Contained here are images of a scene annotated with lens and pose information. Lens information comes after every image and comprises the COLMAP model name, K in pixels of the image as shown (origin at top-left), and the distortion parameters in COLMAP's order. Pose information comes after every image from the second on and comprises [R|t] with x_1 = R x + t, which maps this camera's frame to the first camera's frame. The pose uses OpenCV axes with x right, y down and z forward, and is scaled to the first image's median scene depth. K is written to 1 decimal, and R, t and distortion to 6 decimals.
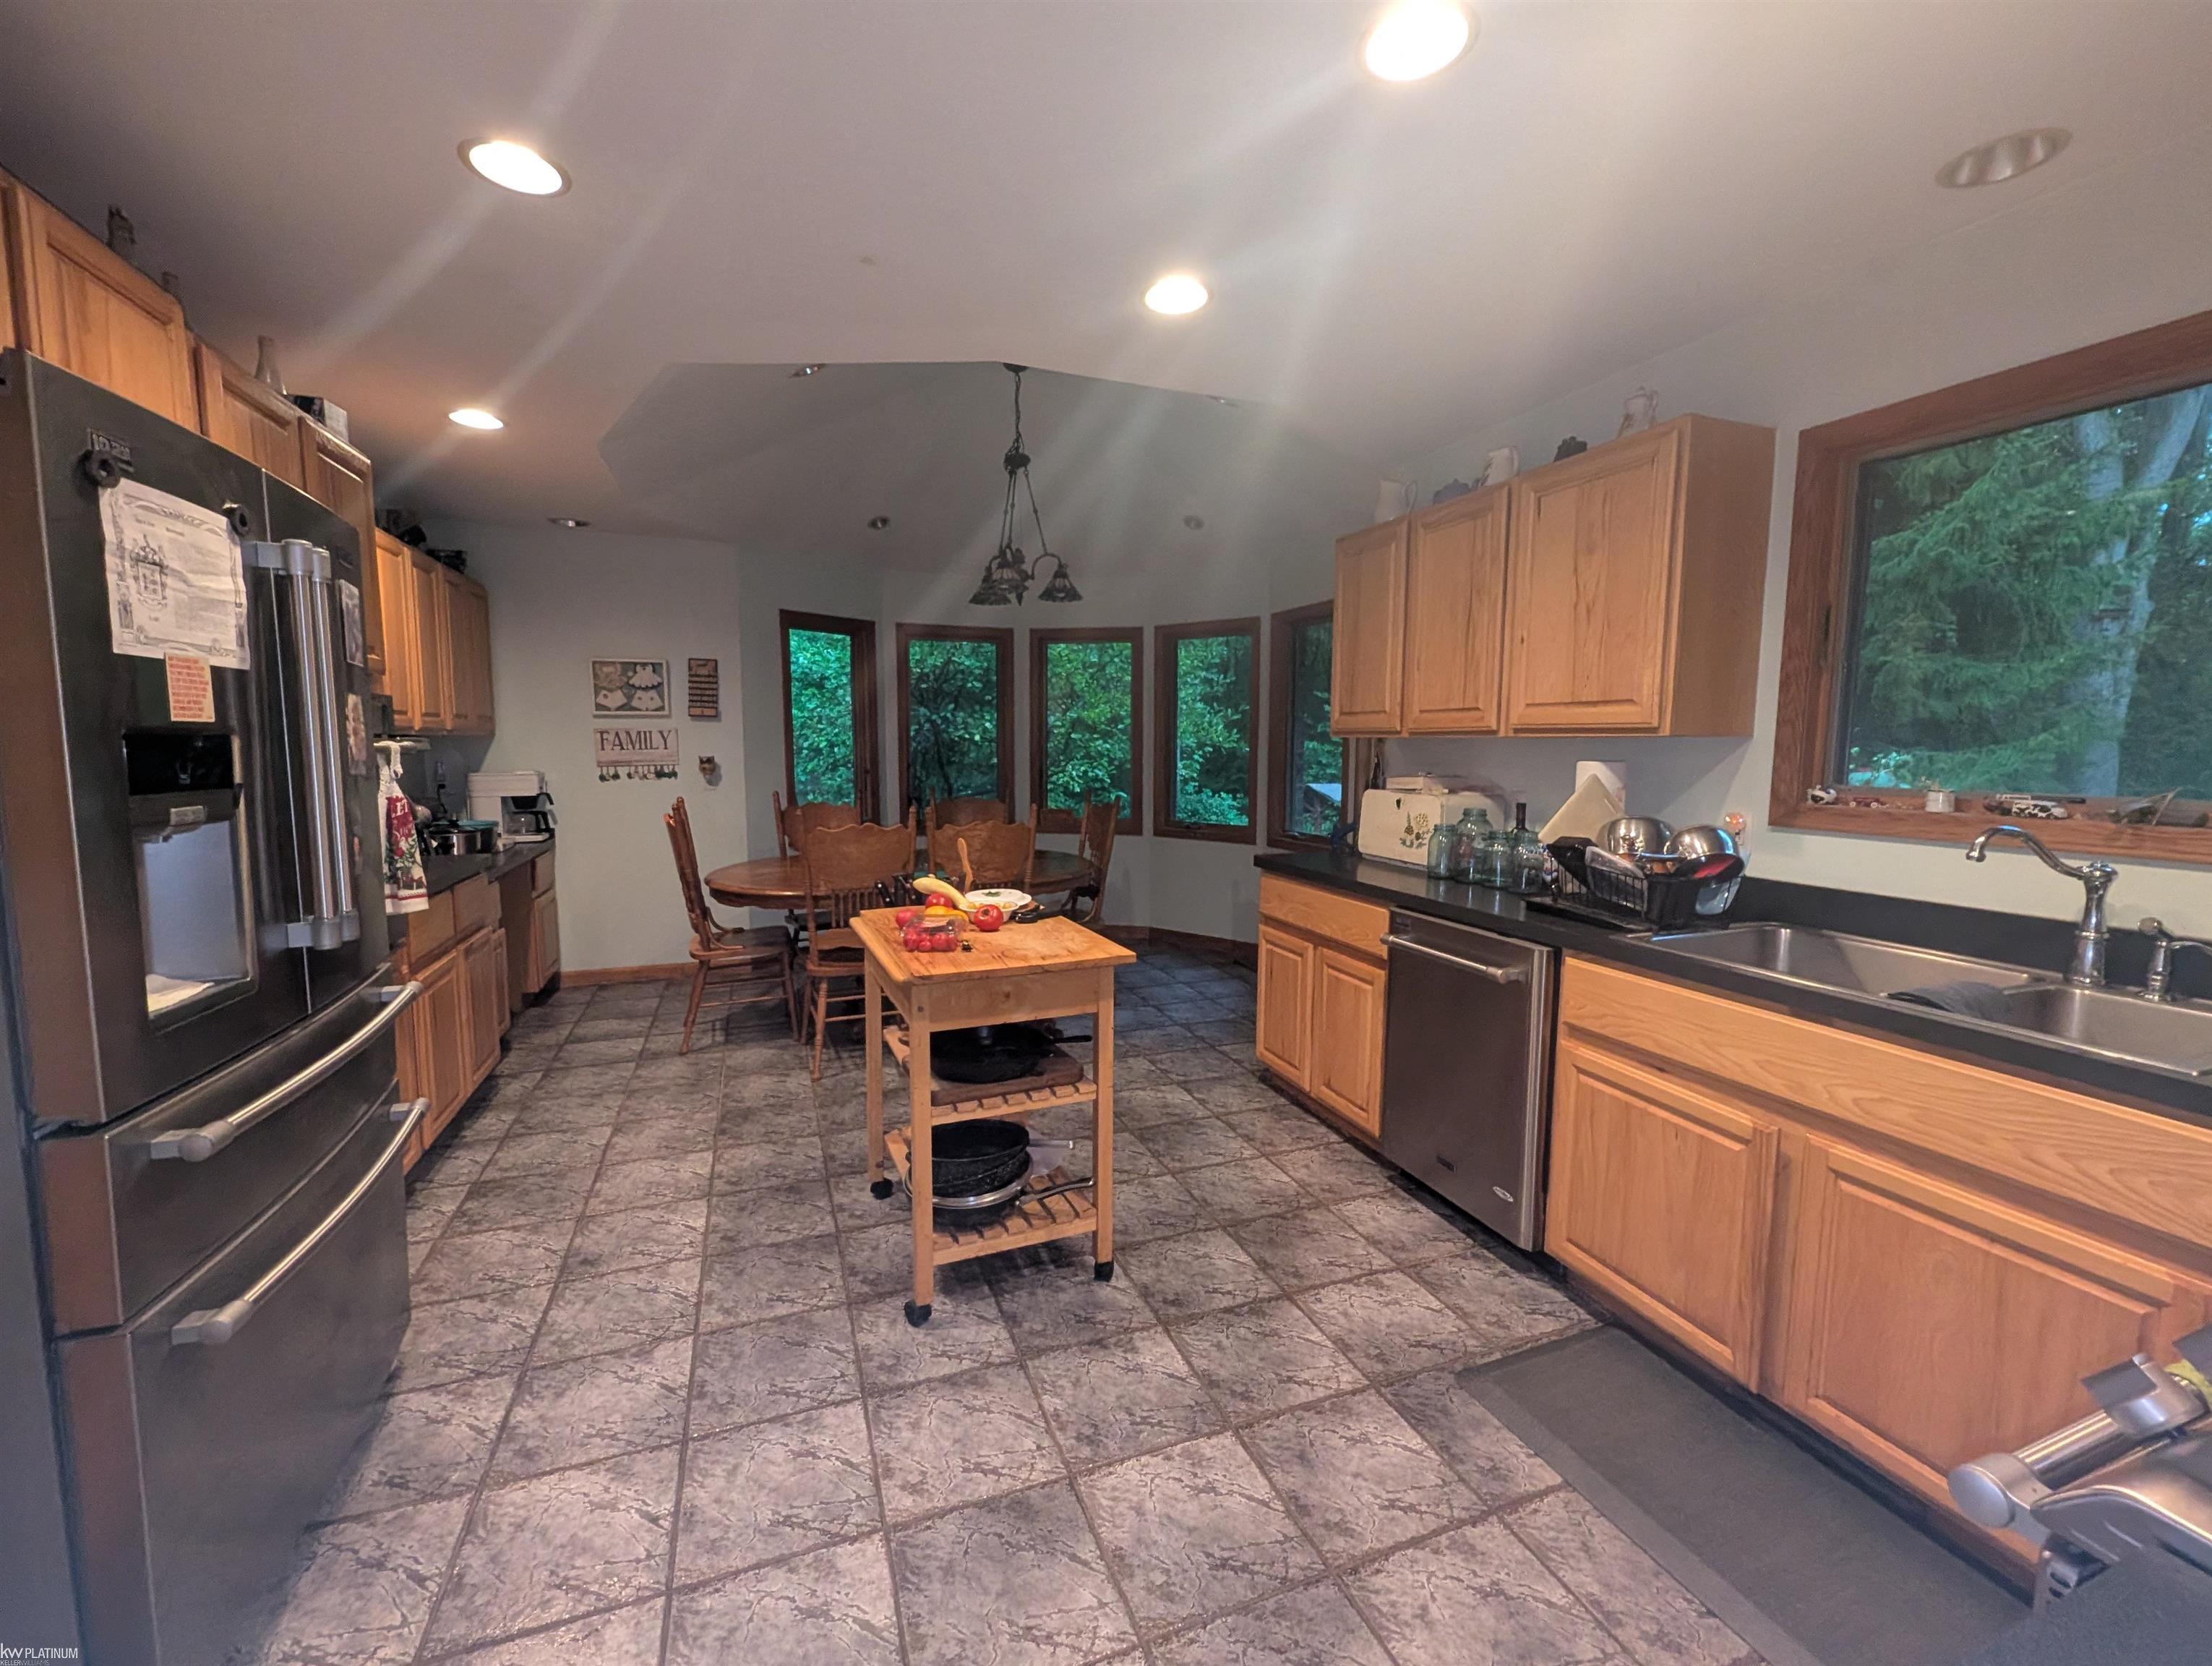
lens RADIAL K [[913.9, 0, 1097.0], [0, 913.9, 830.9], [0, 0, 1]] dist [0.005523, -0.001750]
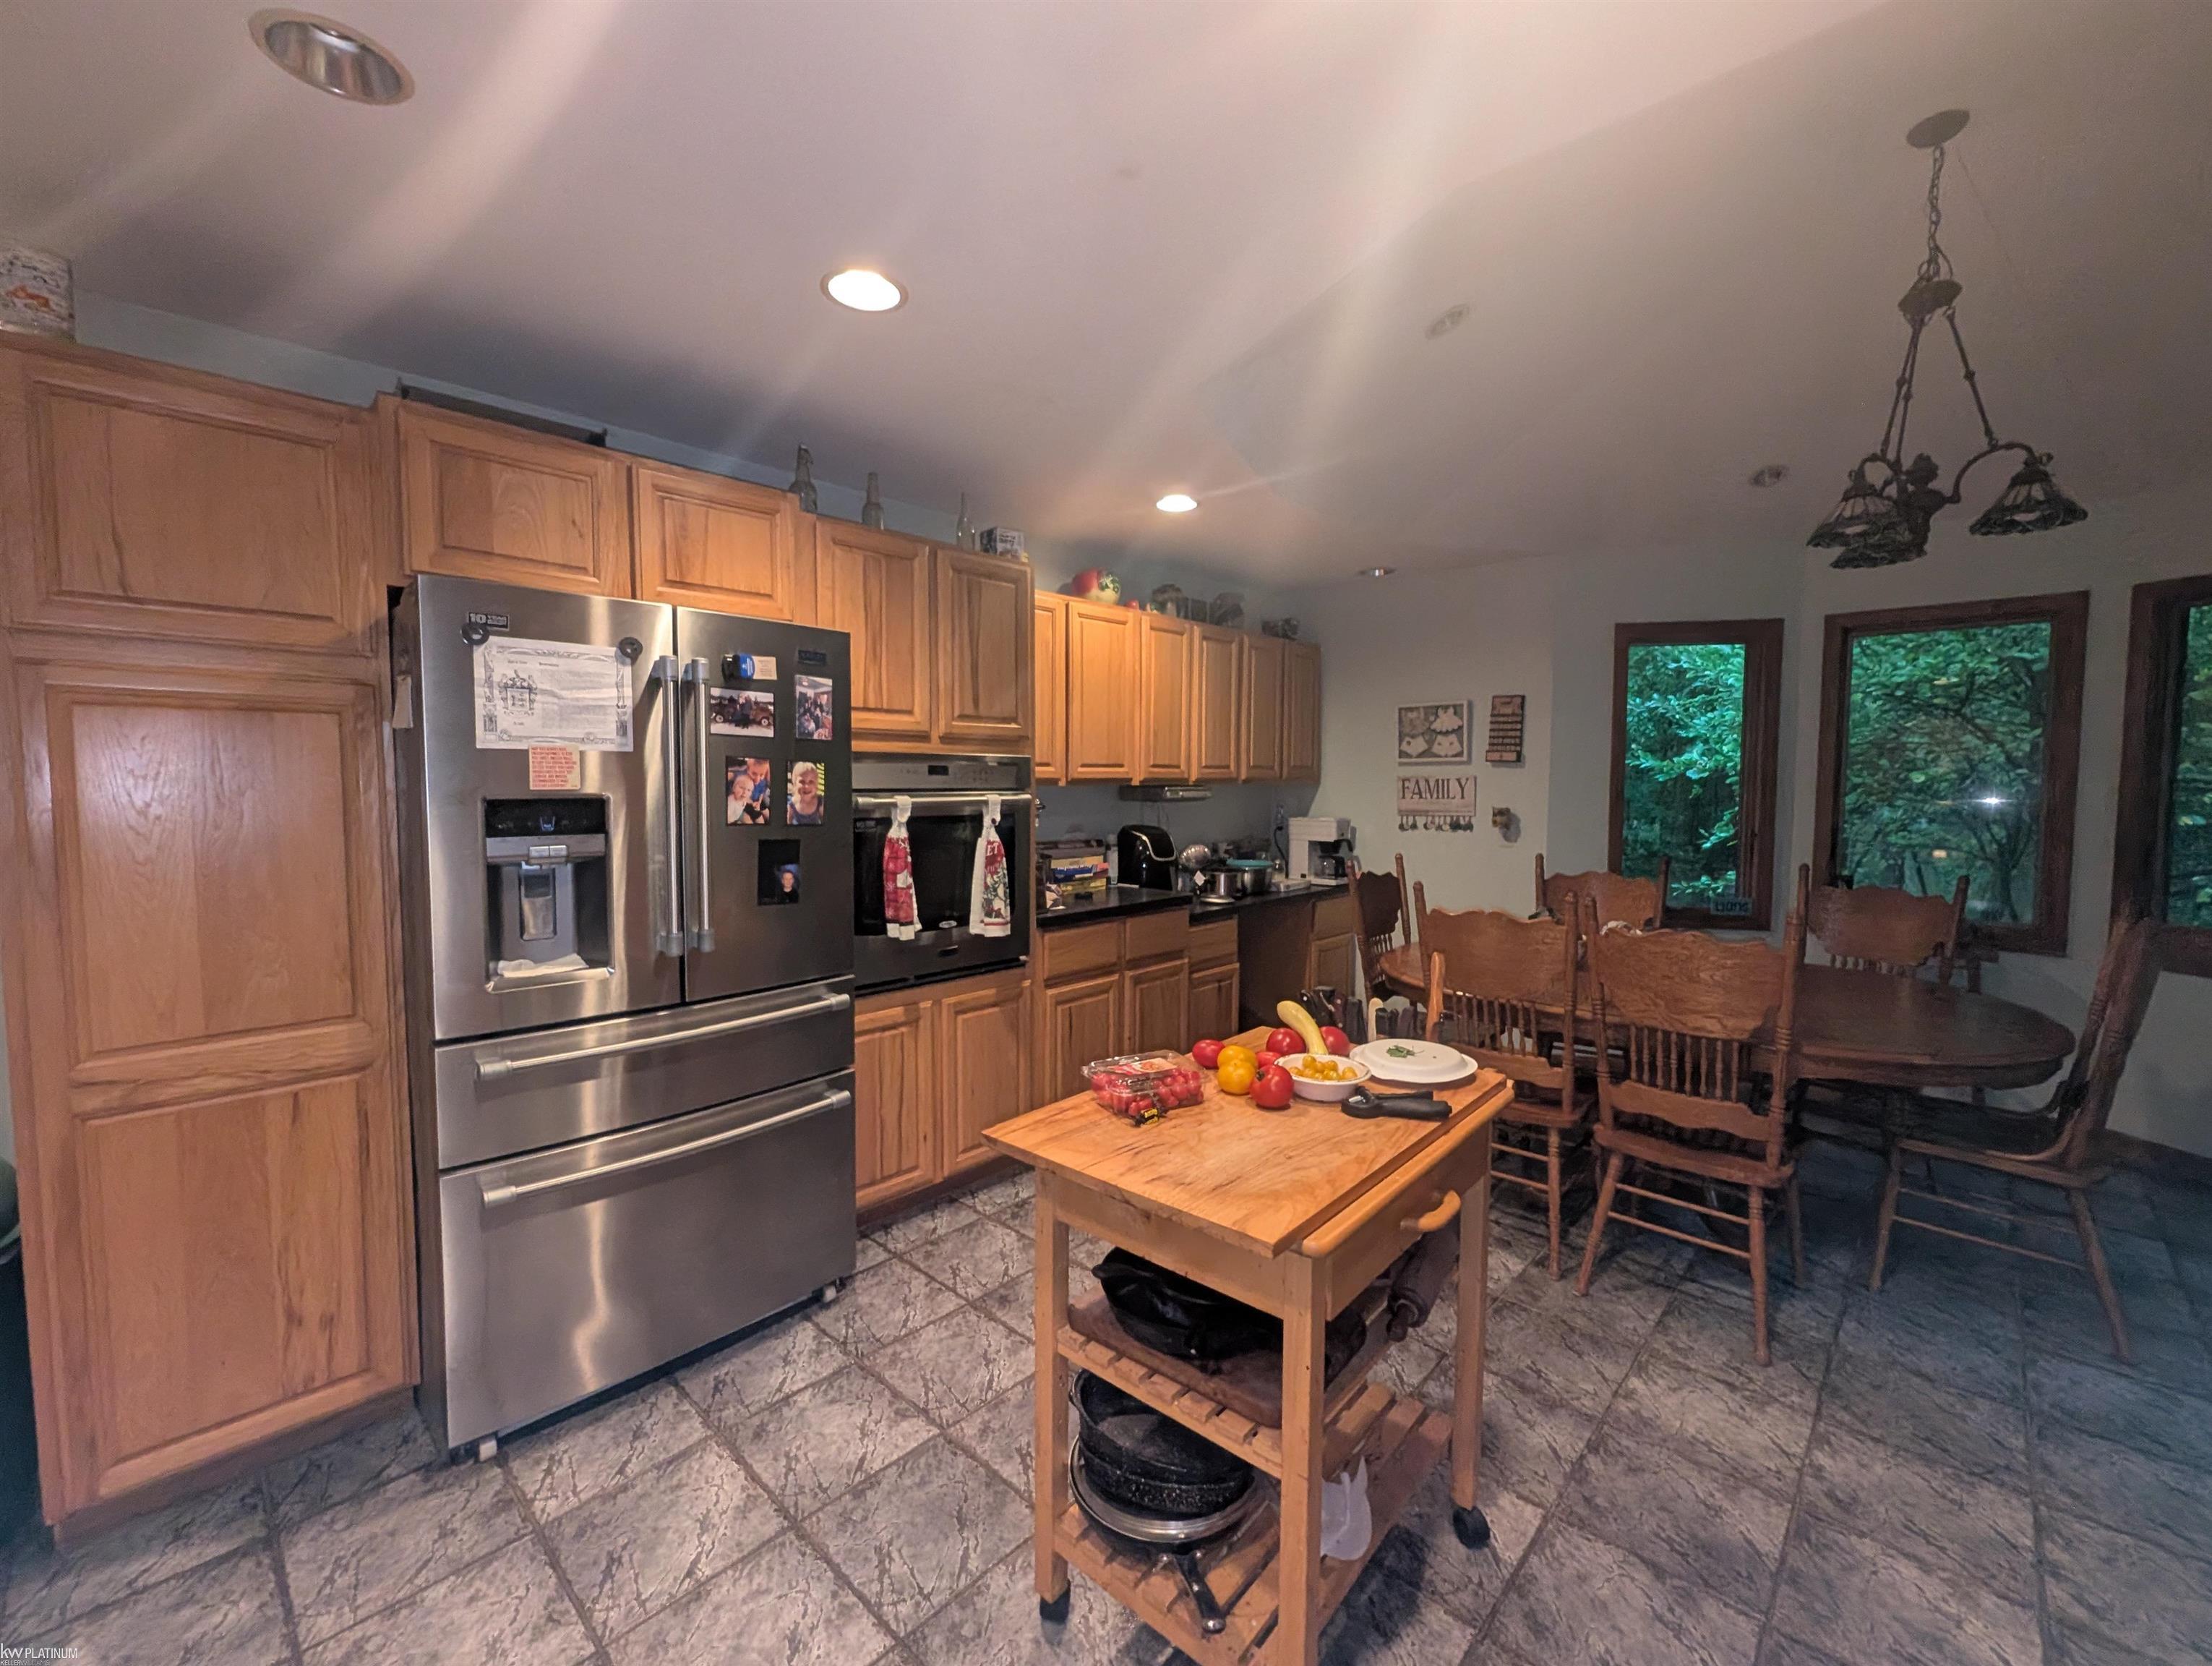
lens RADIAL K [[913.9, 0, 1100.6], [0, 913.9, 830.7], [0, 0, 1]] dist [0.005523, -0.001750]
pose [[0.440360, 0.050138, -0.896420, 0.331230], [-0.088794, 0.995977, 0.012087, -0.066579], [0.893420, 0.074274, 0.443040, 0.508984]]
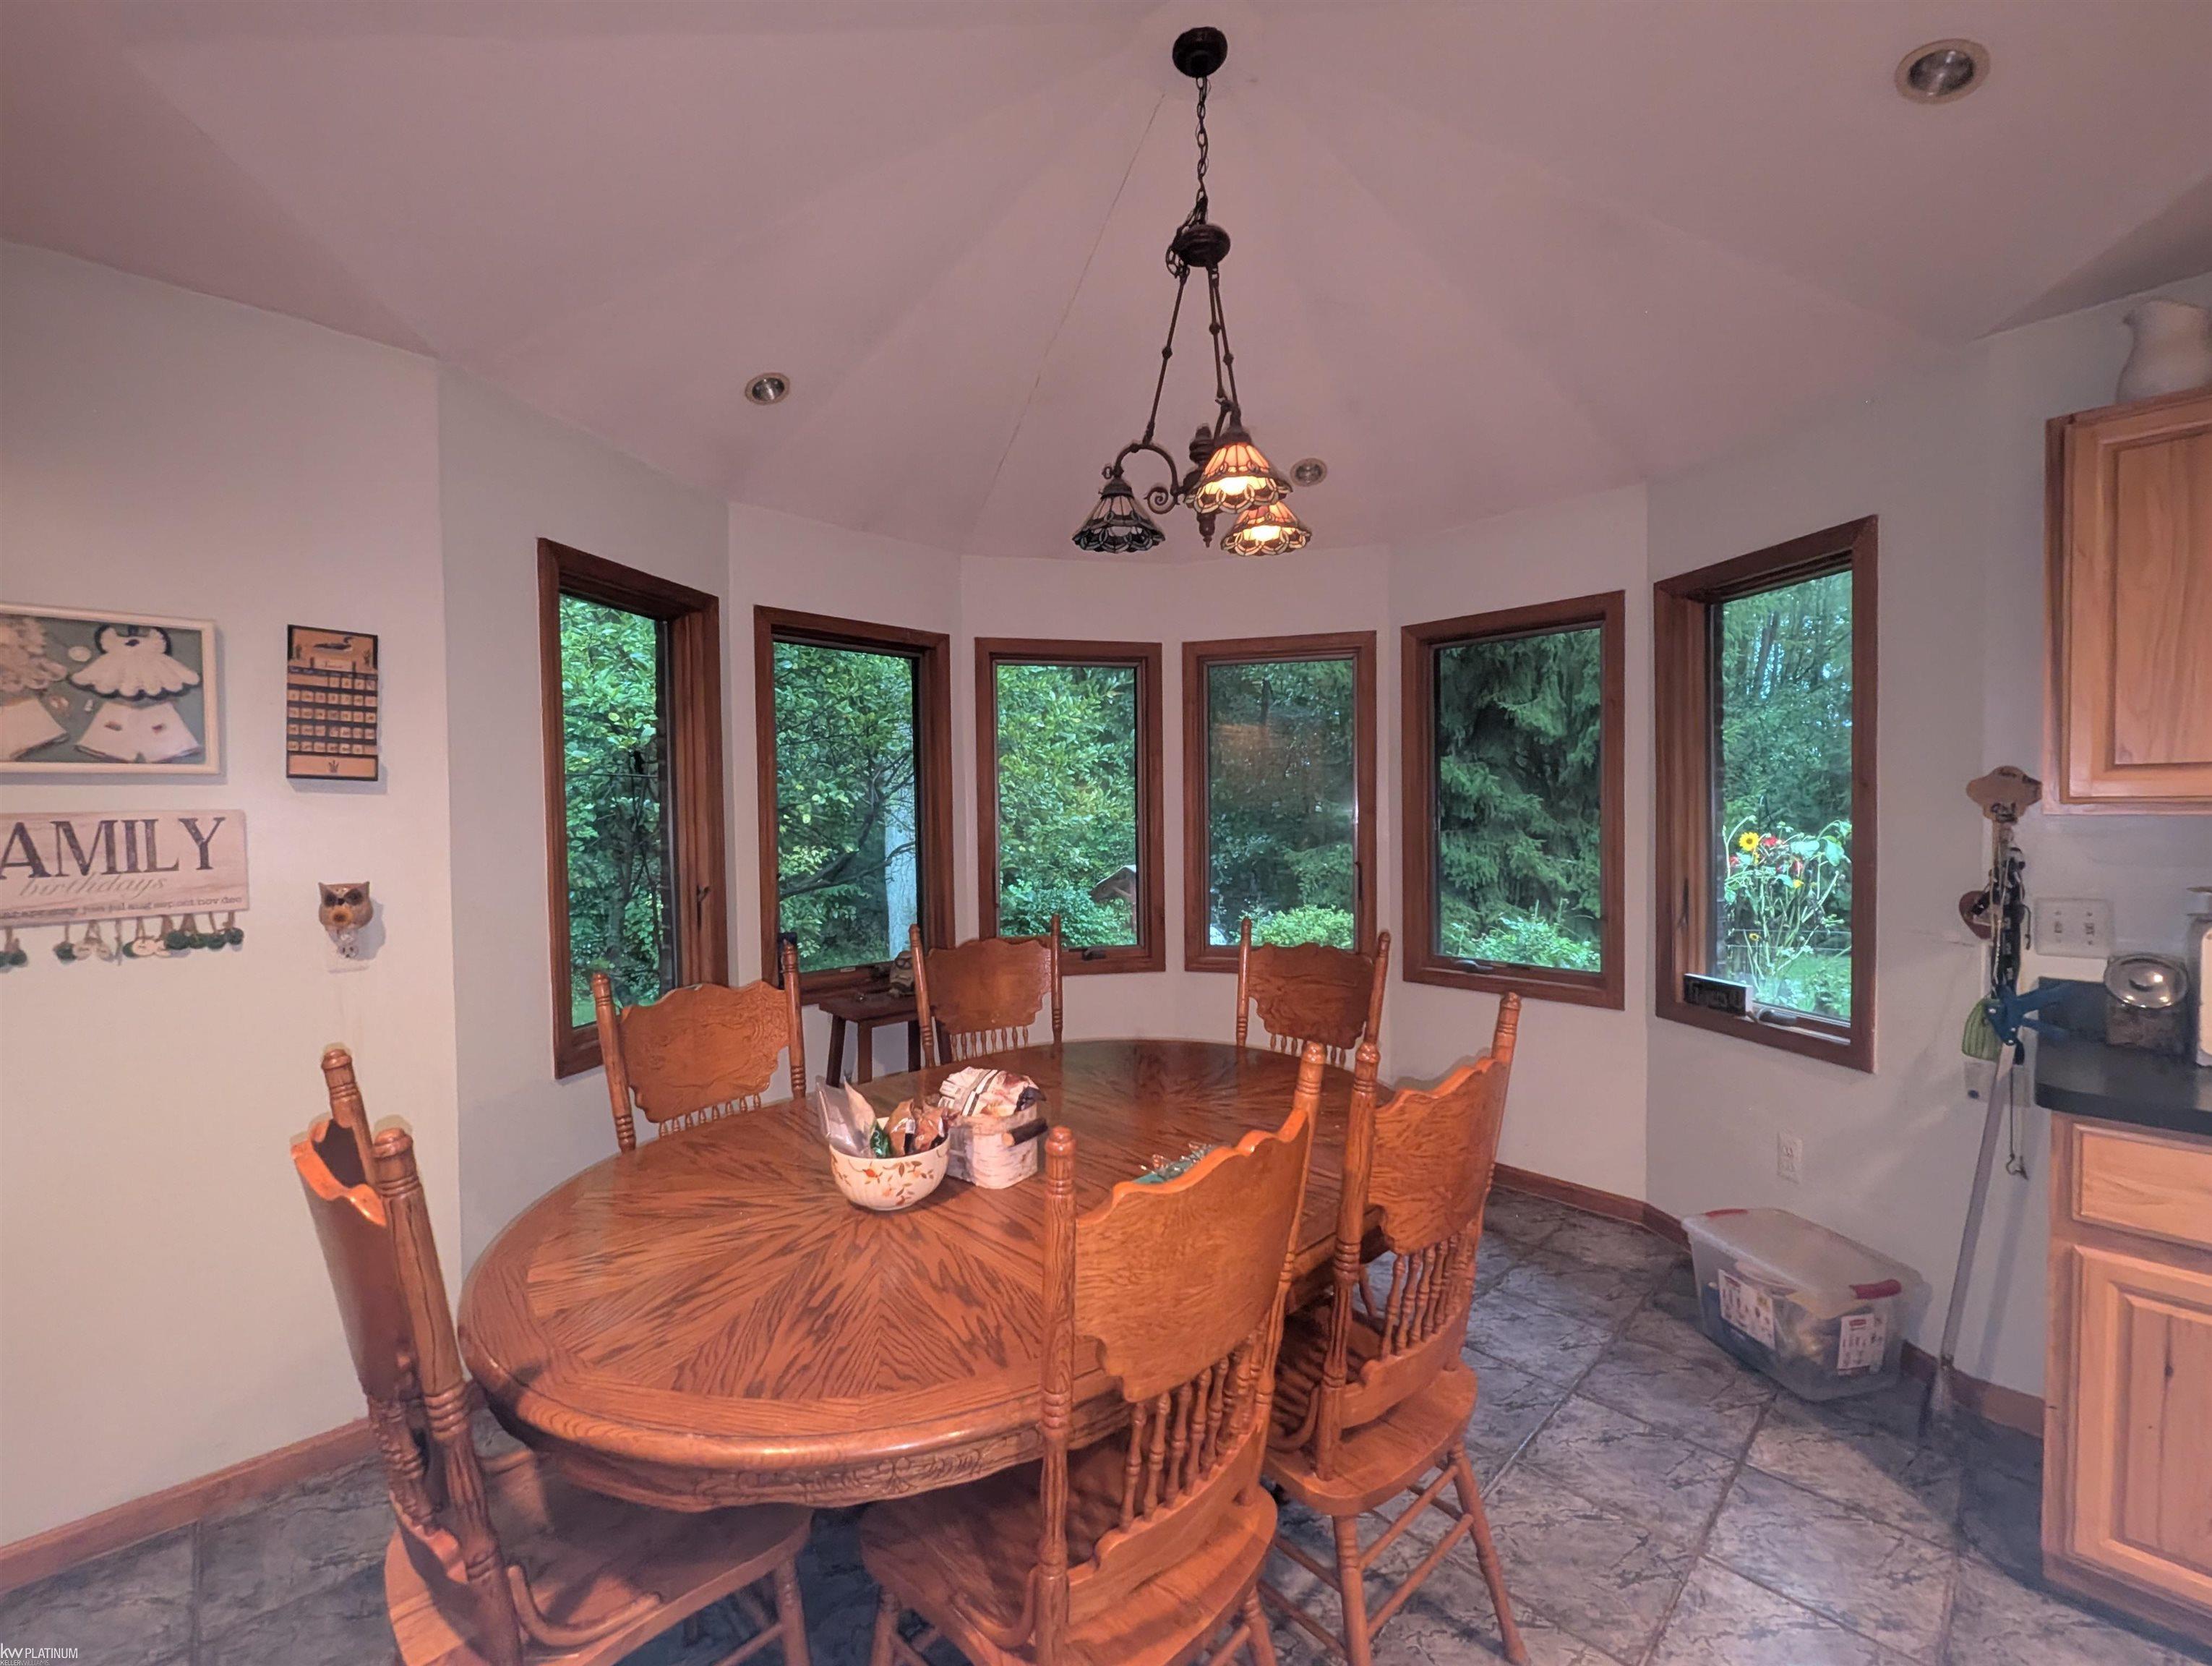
lens RADIAL K [[913.9, 0, 1097.6], [0, 913.9, 831.5], [0, 0, 1]] dist [0.005523, -0.001750]
pose [[0.918943, -0.020129, 0.393876, -0.525546], [0.051314, 0.996310, -0.068803, -0.110926], [-0.391038, 0.083437, 0.916585, 0.961461]]
